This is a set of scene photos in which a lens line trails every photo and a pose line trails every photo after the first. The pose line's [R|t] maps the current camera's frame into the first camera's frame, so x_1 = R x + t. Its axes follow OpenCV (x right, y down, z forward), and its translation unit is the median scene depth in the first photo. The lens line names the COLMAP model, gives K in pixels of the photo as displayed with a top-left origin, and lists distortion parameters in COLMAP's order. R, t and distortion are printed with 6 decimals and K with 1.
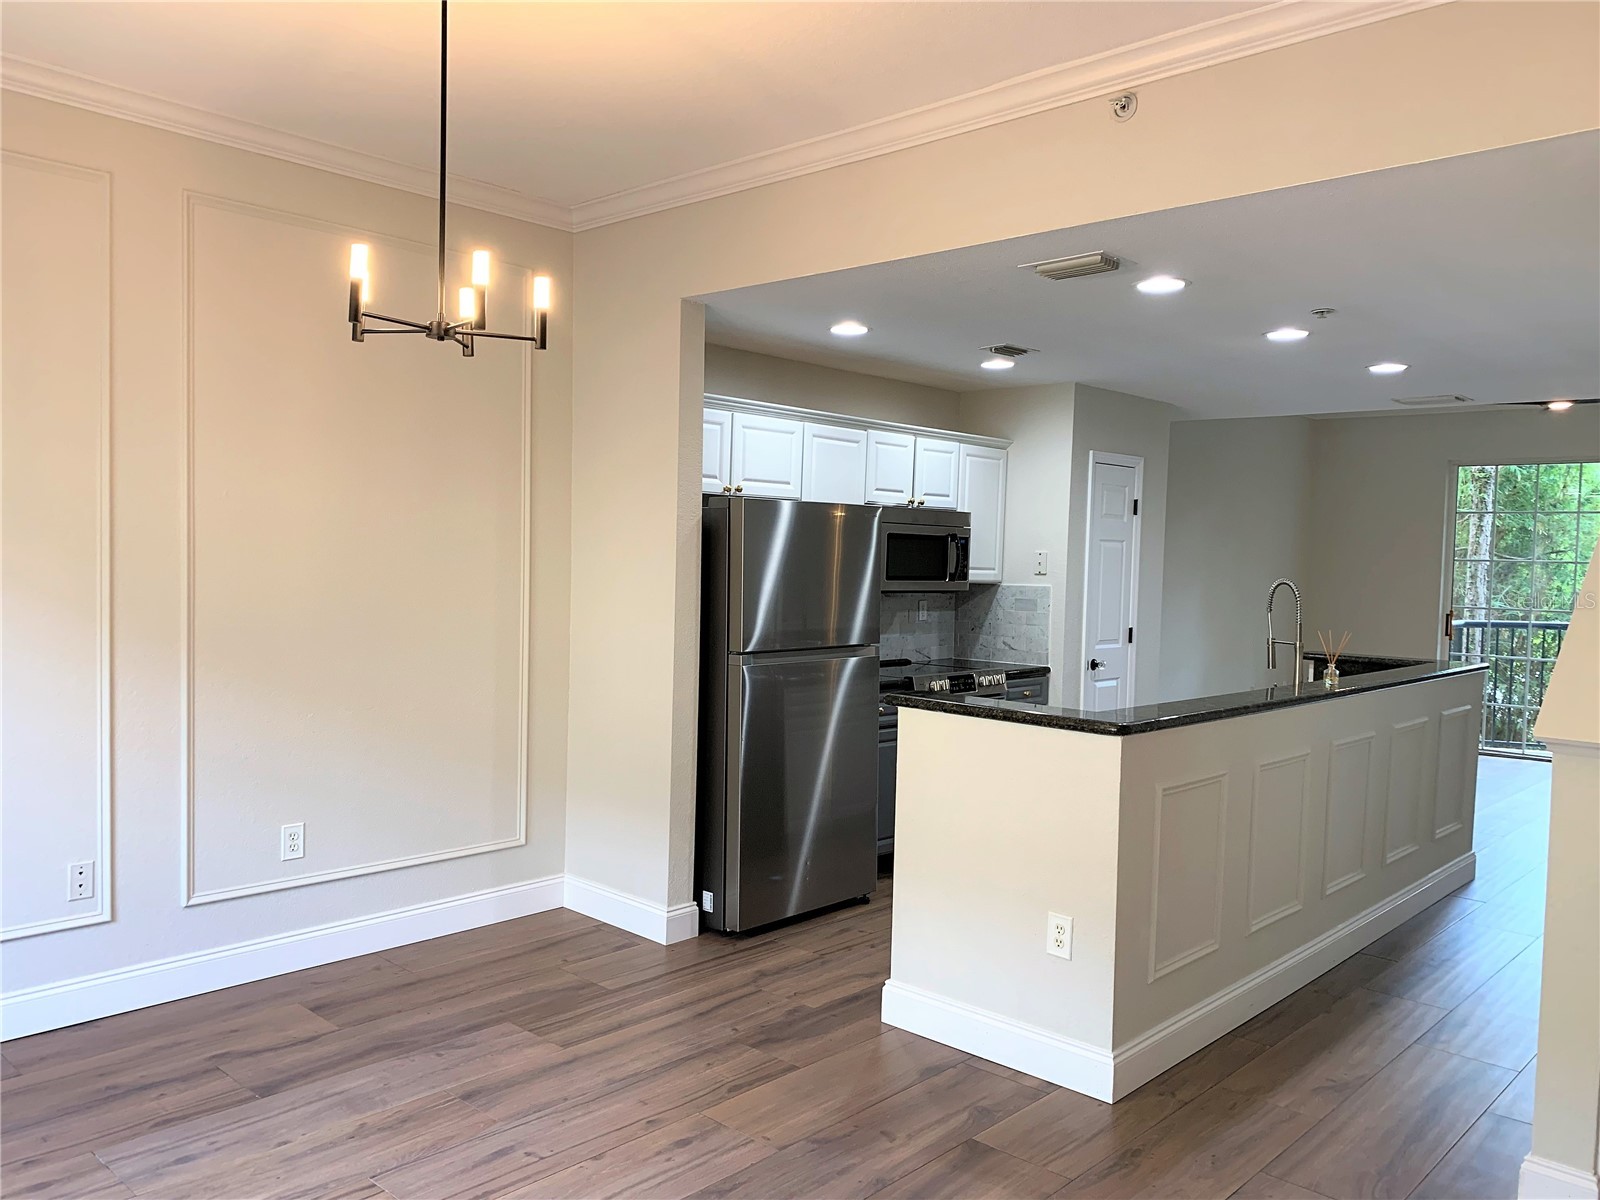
lens RADIAL K [[1225.6, 0, 744.6], [0, 1225.6, 669.0], [0, 0, 1]] dist [-0.000893, 0.000635]
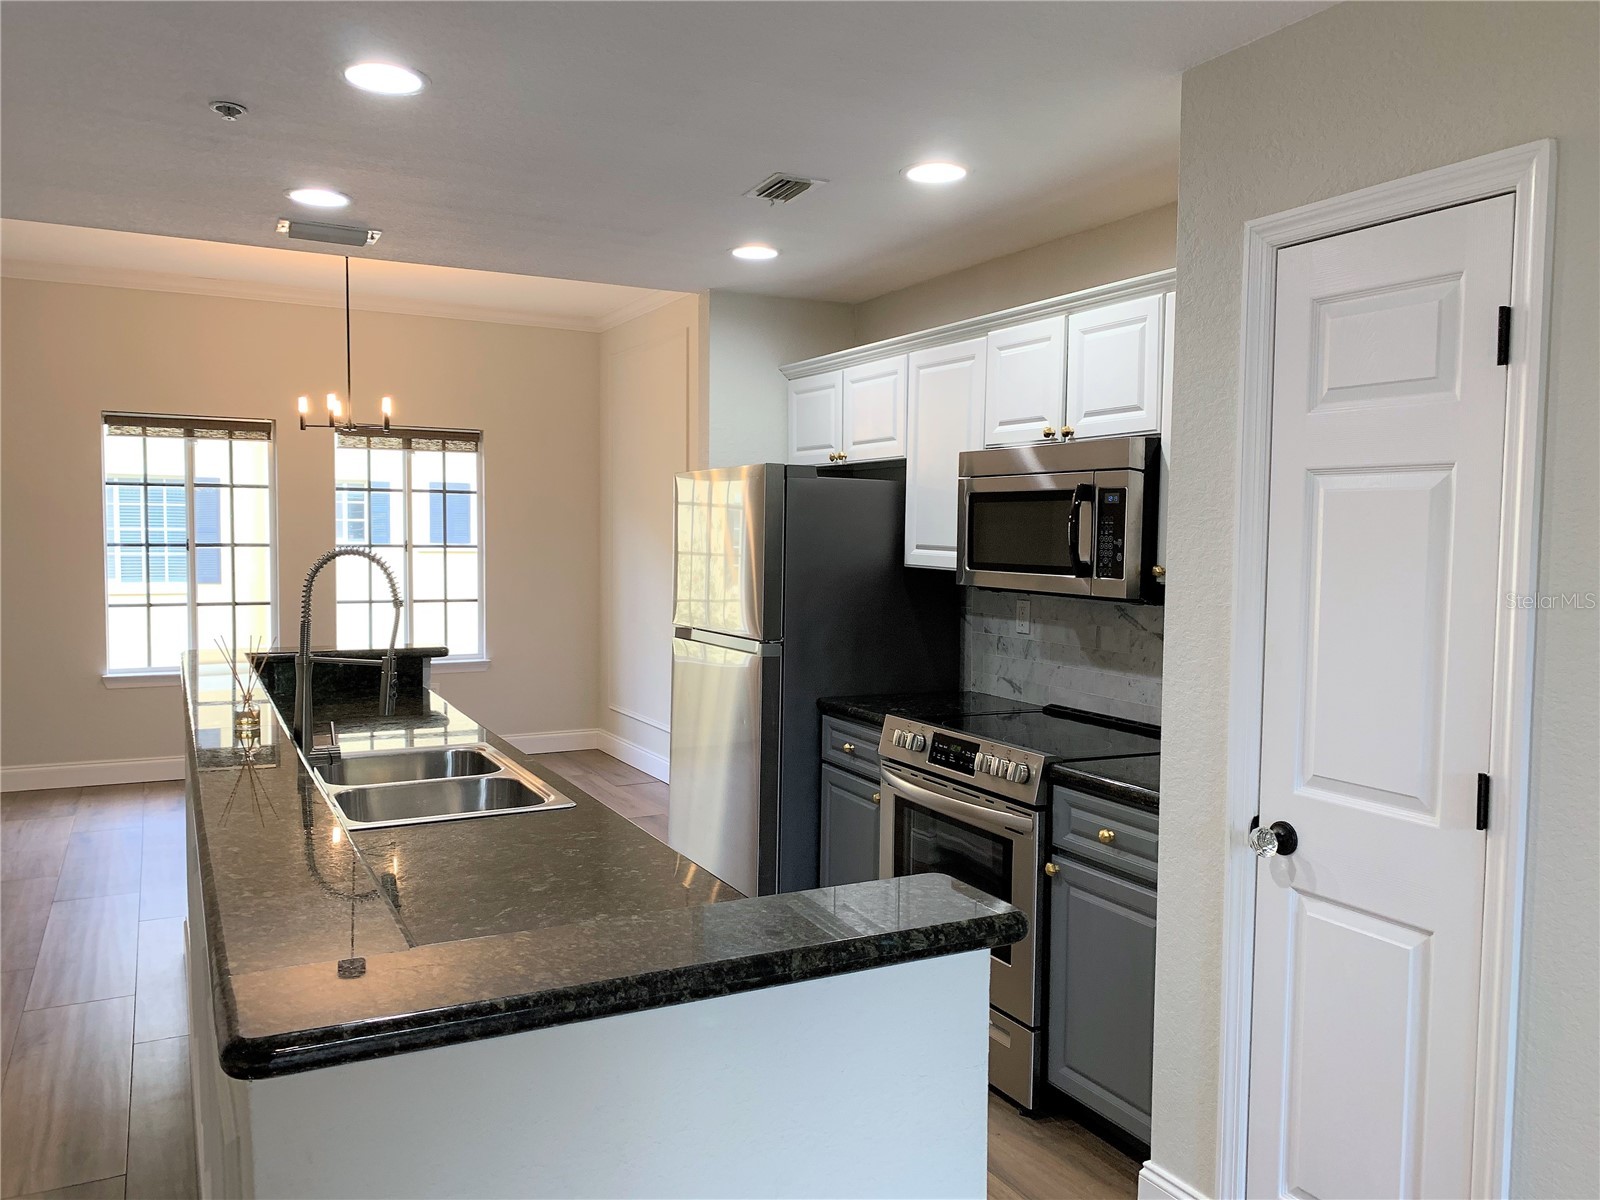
lens RADIAL K [[1218.7, 0, 825.1], [0, 1218.7, 603.2], [0, 0, 1]] dist [0.012891, -0.031341]
pose [[-0.287738, 0.034723, -0.957079, 1.145521], [-0.104555, 0.992230, 0.067432, -0.138171], [0.951985, 0.119471, -0.281872, 1.724861]]
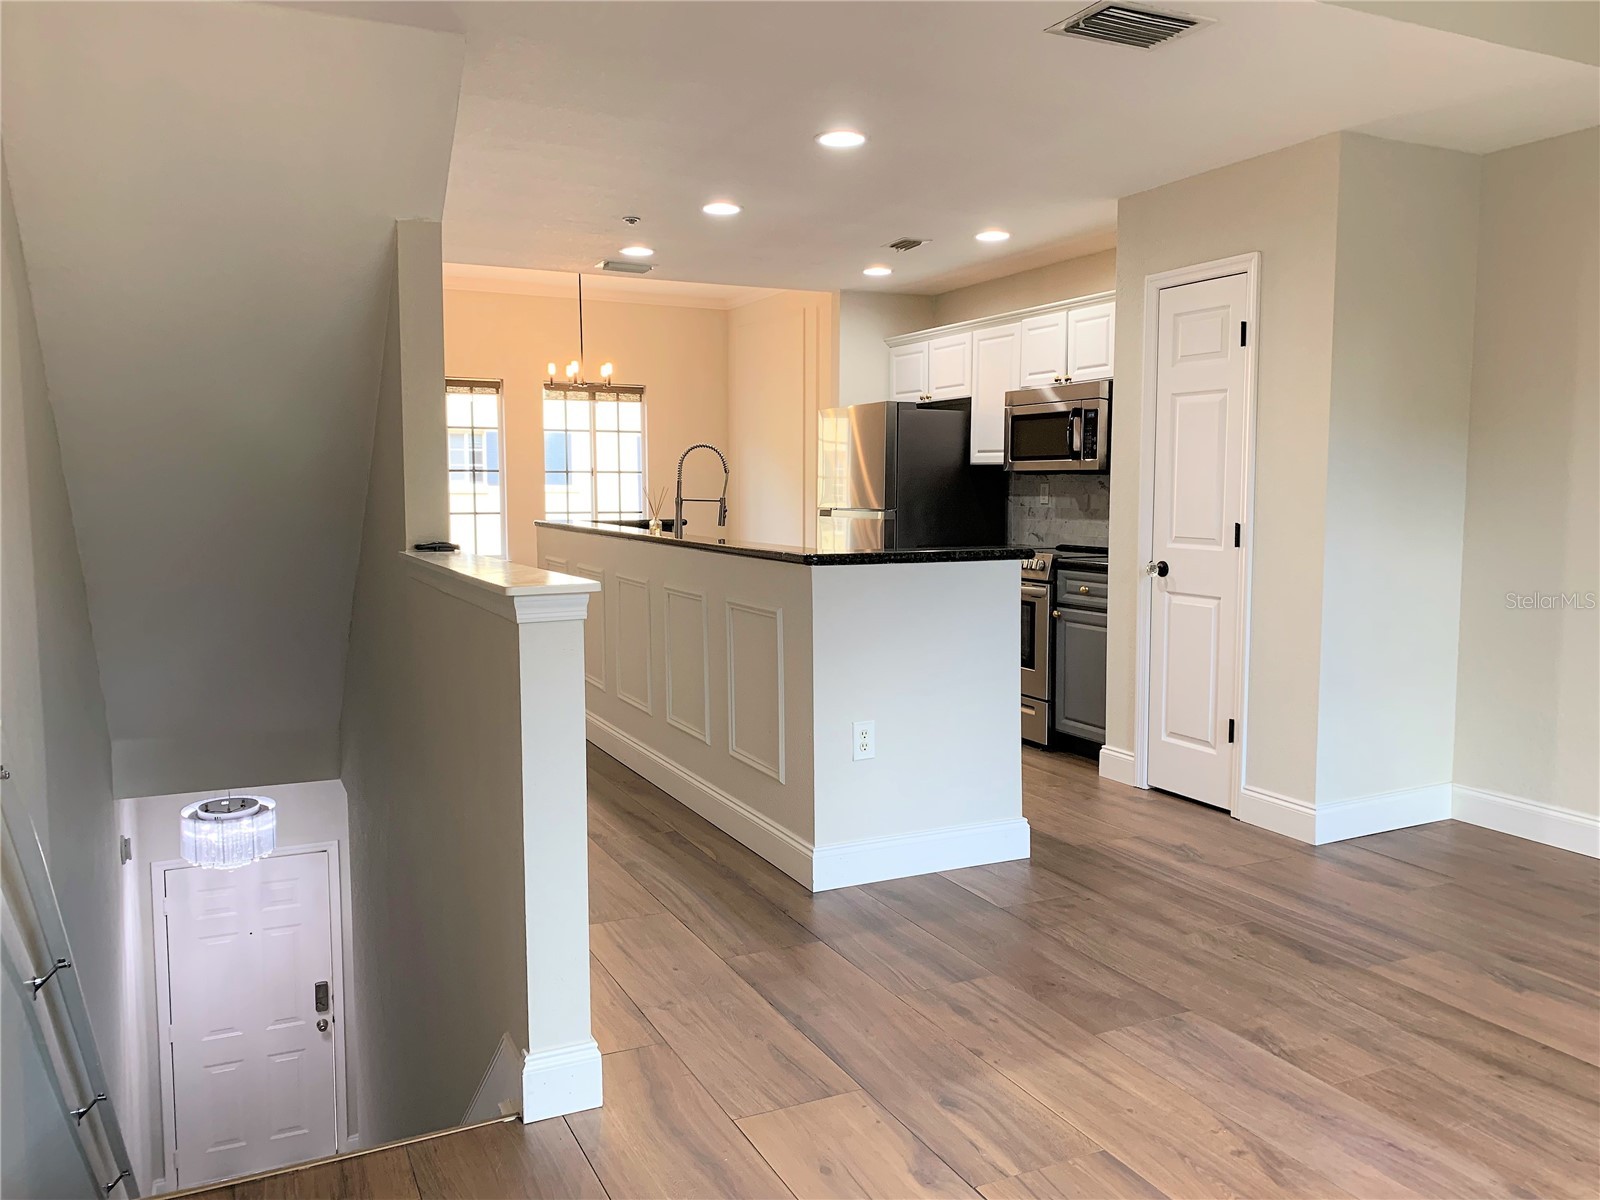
lens RADIAL K [[1192.4, 0, 796.9], [0, 1192.4, 593.4], [0, 0, 1]] dist [0.048705, -0.075179]
pose [[-0.340577, 0.069648, -0.937633, 1.818114], [-0.091580, 0.990053, 0.106806, -0.079590], [0.935746, 0.122244, -0.330811, 1.844243]]
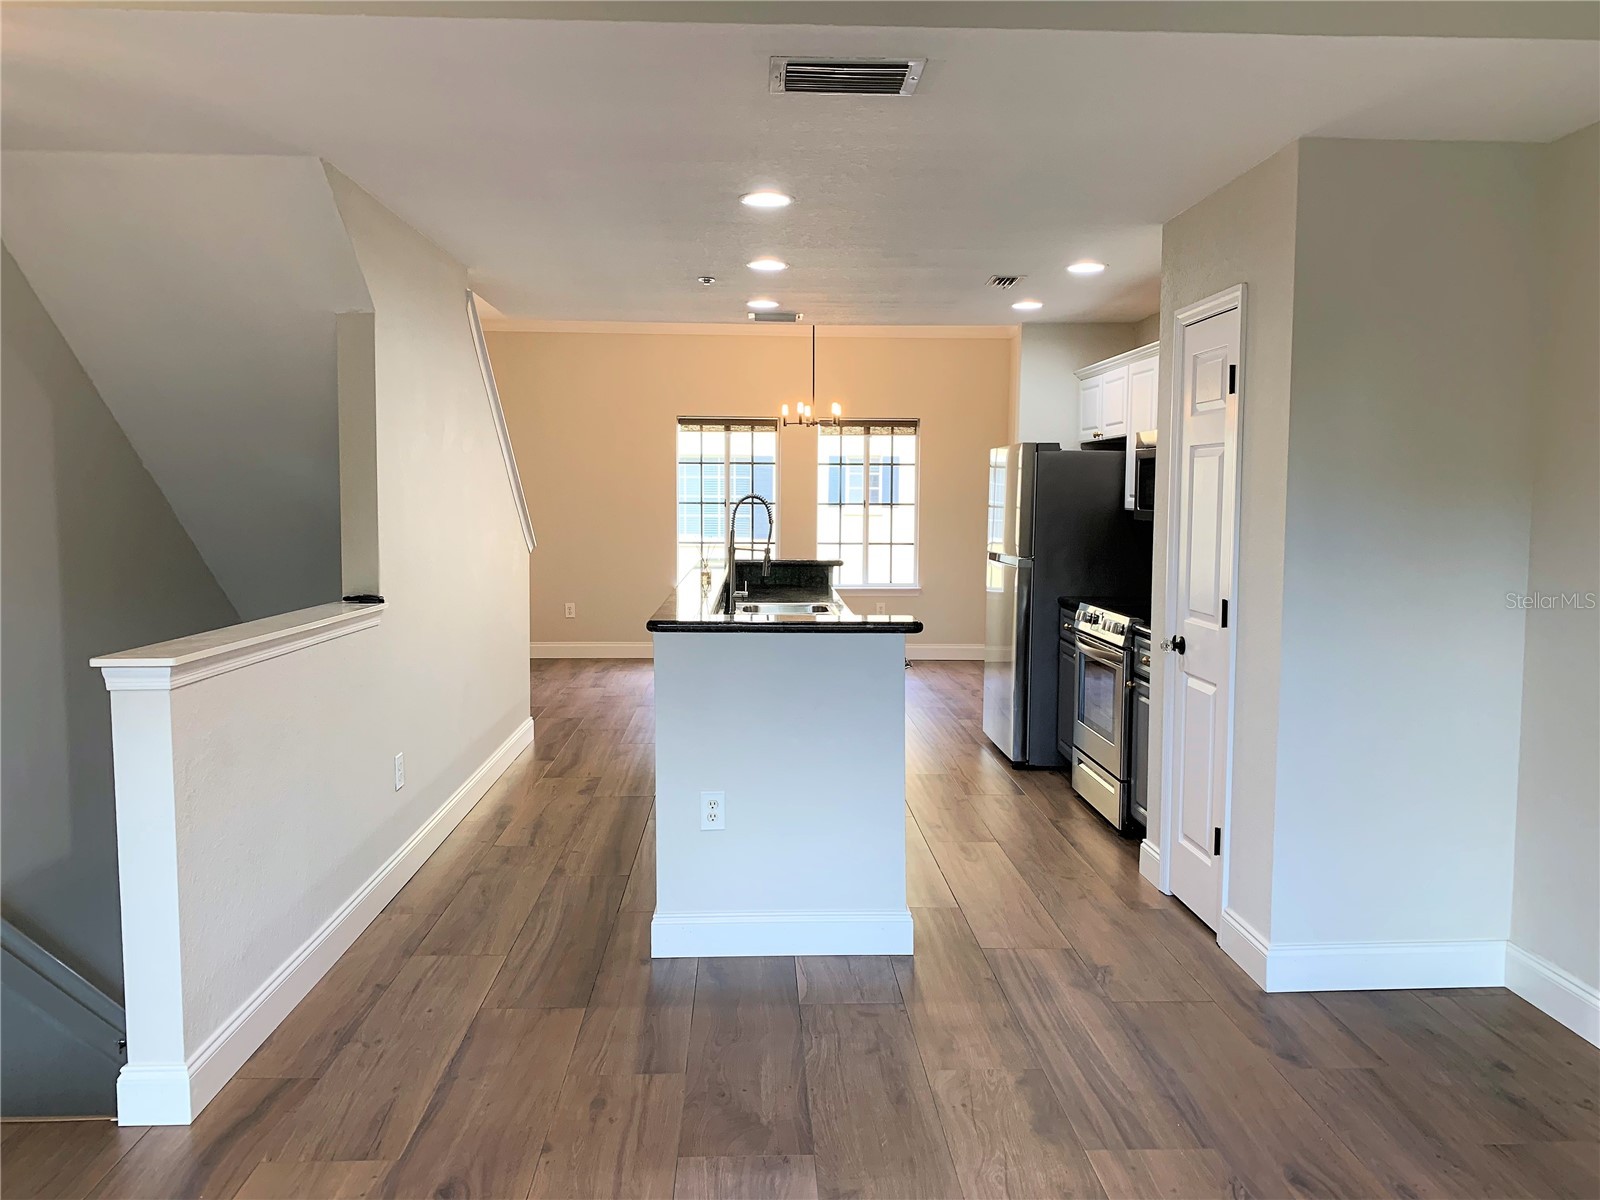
lens RADIAL K [[1192.4, 0, 796.9], [0, 1192.4, 593.4], [0, 0, 1]] dist [0.048705, -0.075179]
pose [[-0.680428, 0.038223, -0.731818, 1.545855], [-0.084672, 0.987850, 0.130322, -0.165874], [0.727907, 0.150639, -0.668924, 2.255107]]
